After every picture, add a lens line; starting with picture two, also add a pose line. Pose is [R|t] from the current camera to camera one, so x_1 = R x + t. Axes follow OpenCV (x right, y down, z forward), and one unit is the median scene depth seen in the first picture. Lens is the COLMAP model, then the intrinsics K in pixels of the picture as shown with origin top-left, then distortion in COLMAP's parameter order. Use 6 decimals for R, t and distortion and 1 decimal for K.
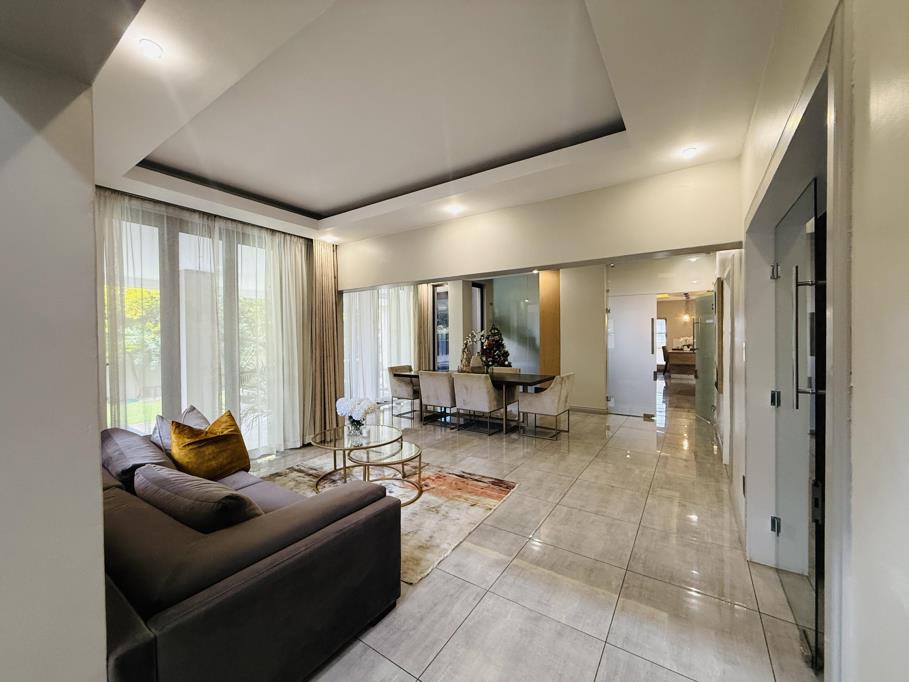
lens RADIAL K [[360.6, 0, 451.3], [0, 360.6, 342.4], [0, 0, 1]] dist [-0.004735, 0.001292]
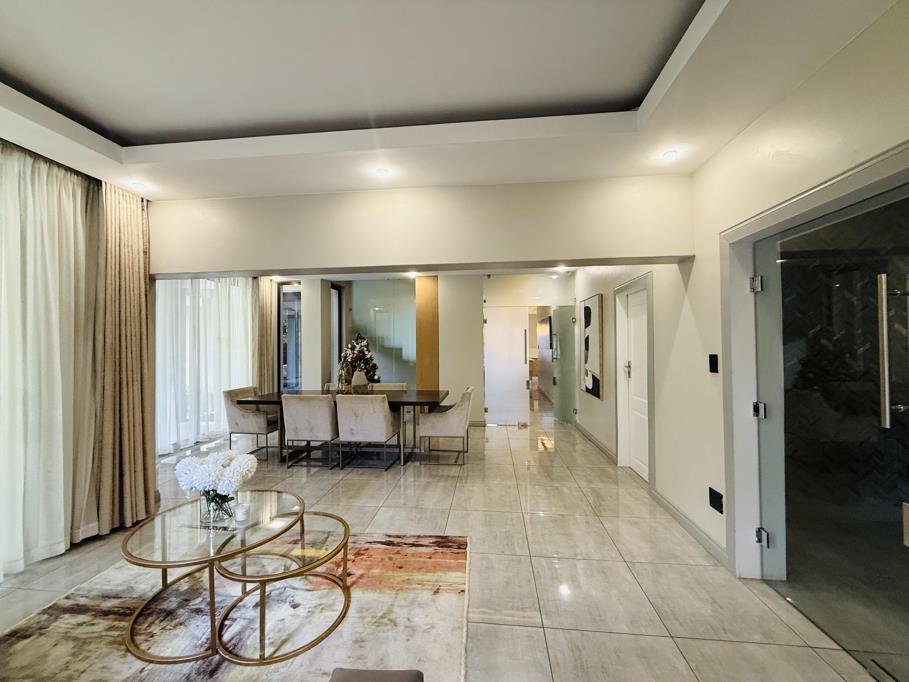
lens RADIAL K [[360.6, 0, 451.3], [0, 360.6, 341.9], [0, 0, 1]] dist [-0.004735, 0.001292]
pose [[0.884805, 0.004692, 0.465937, -0.155308], [0.009319, 0.999571, -0.027762, -0.005594], [-0.465868, 0.028906, 0.884382, 0.234400]]
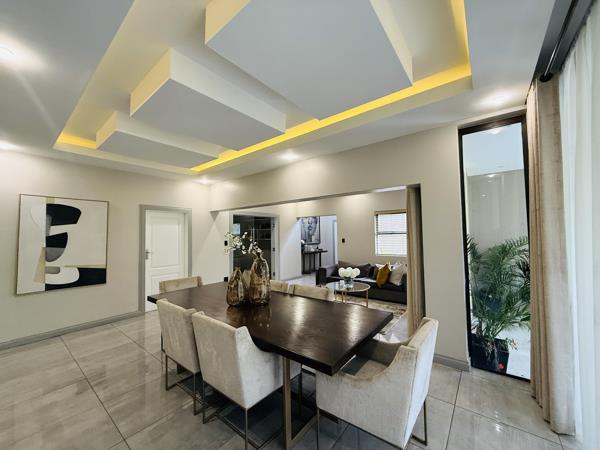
lens RADIAL K [[238.0, 0, 297.5], [0, 238.0, 225.8], [0, 0, 1]] dist [-0.004735, 0.001292]
pose [[-0.996336, 0.026424, 0.081342, -0.075980], [0.024656, 0.999439, -0.022667, -0.041251], [-0.081895, -0.020579, -0.996428, 1.789469]]
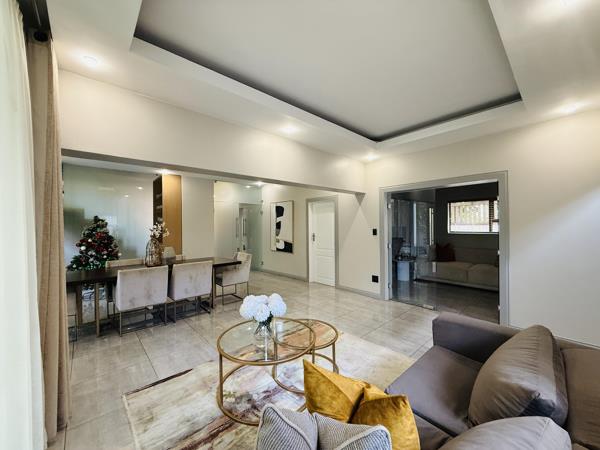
lens RADIAL K [[238.0, 0, 300.8], [0, 238.0, 226.4], [0, 0, 1]] dist [-0.004735, 0.001292]
pose [[0.237464, 0.002388, 0.971393, -0.621559], [0.023810, 0.999682, -0.008278, -0.007755], [-0.971105, 0.025094, 0.237332, 0.583169]]
